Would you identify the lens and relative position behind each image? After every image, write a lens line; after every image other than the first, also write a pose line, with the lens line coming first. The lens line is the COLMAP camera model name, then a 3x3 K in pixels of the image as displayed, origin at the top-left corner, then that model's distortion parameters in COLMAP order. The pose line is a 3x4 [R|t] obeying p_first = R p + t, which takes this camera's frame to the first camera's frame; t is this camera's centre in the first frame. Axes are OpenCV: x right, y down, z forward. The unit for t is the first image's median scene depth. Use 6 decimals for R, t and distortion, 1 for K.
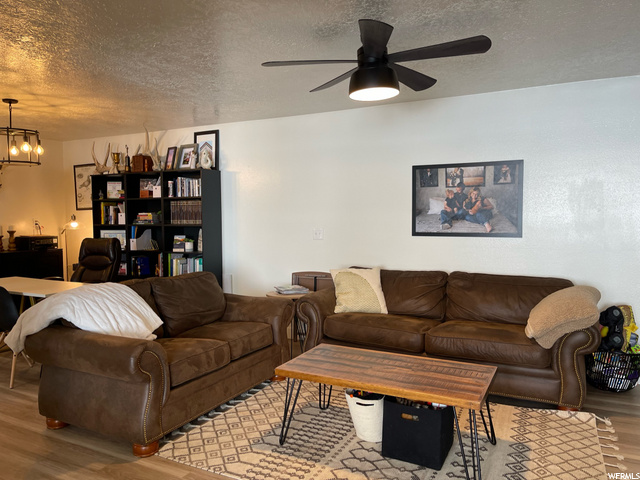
lens RADIAL K [[476.1, 0, 319.7], [0, 476.1, 238.1], [0, 0, 1]] dist [0.016595, -0.006082]
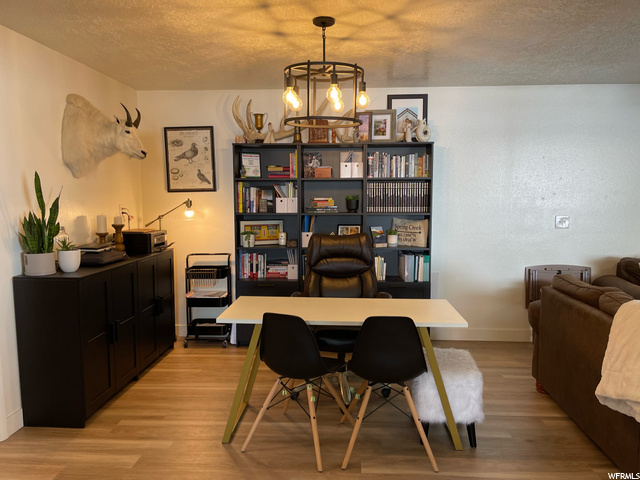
lens RADIAL K [[476.1, 0, 318.9], [0, 476.1, 242.8], [0, 0, 1]] dist [0.016595, -0.006082]
pose [[0.924516, -0.033220, 0.379692, -0.678340], [0.011243, 0.998138, 0.059953, -0.027218], [-0.380976, -0.051159, 0.923168, 0.308639]]
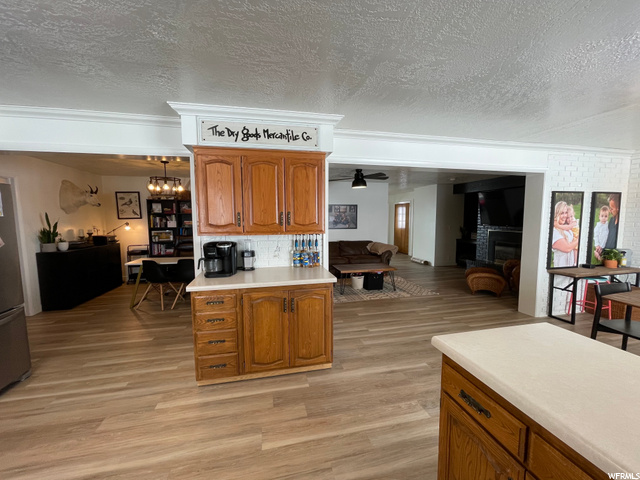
lens RADIAL K [[256.7, 0, 319.5], [0, 256.7, 241.9], [0, 0, 1]] dist [0.000344, 0.000608]
pose [[0.790427, -0.055283, 0.610057, -0.598355], [0.026981, 0.998095, 0.055489, -0.012239], [-0.611962, -0.027400, 0.790412, -0.146993]]
